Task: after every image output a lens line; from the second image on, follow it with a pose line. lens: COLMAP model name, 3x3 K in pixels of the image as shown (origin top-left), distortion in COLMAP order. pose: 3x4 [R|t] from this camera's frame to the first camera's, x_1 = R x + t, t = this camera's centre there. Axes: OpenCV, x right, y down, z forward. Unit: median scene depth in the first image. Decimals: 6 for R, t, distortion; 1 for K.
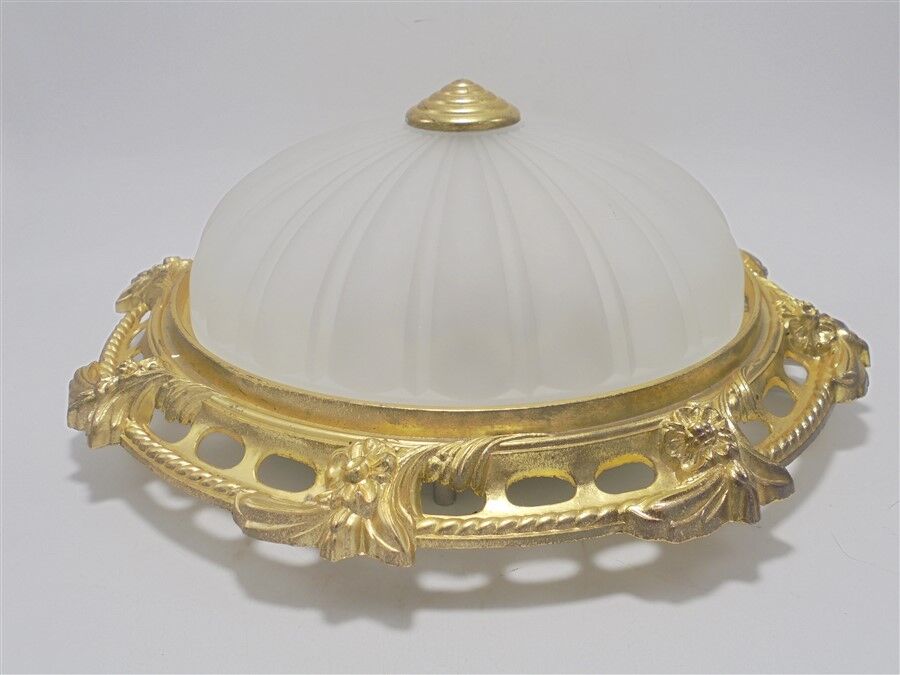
lens RADIAL K [[865.4, 0, 450.1], [0, 865.4, 334.1], [0, 0, 1]] dist [-0.080822, 0.000000]
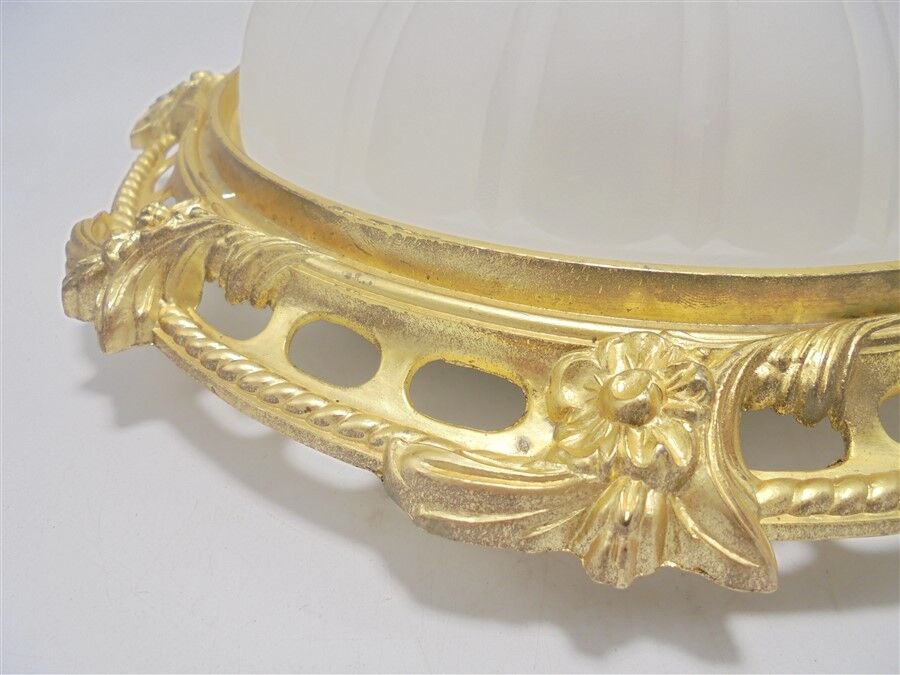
lens RADIAL K [[692.5, 0, 452.7], [0, 692.5, 331.3], [0, 0, 1]] dist [-0.086278, 0.012187]
pose [[0.998386, -0.031094, 0.047528, -0.219152], [0.021442, 0.981250, 0.191541, 0.036364], [-0.052593, -0.190213, 0.980333, 0.574328]]
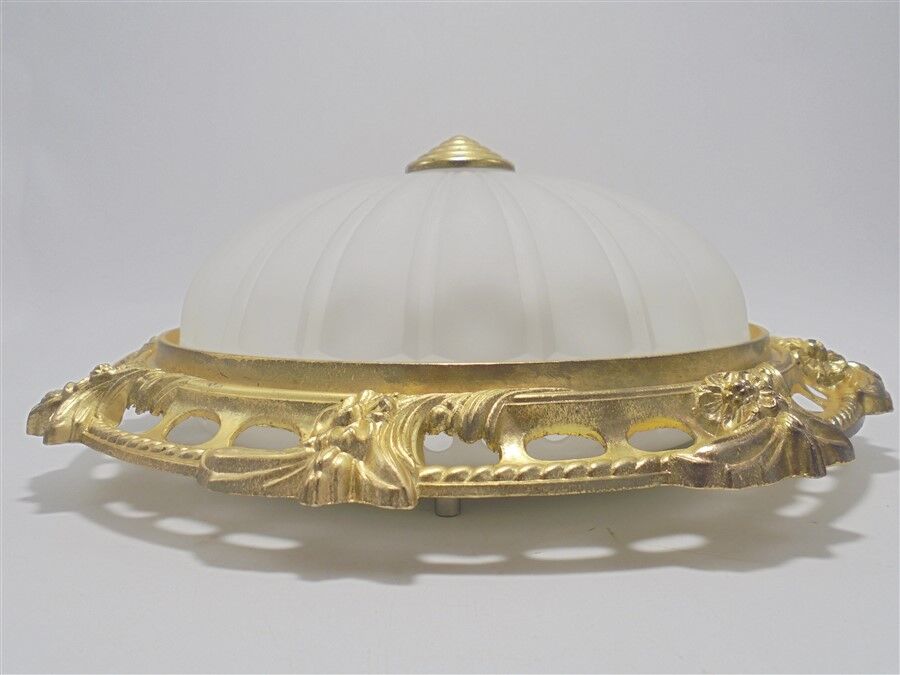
lens RADIAL K [[759.5, 0, 447.6], [0, 759.5, 340.7], [0, 0, 1]] dist [-0.104087, 0.064004]
pose [[0.999806, 0.000589, 0.019693, -0.024027], [0.005492, 0.951584, -0.307341, 0.296523], [-0.018920, 0.307389, 0.951396, 0.253251]]
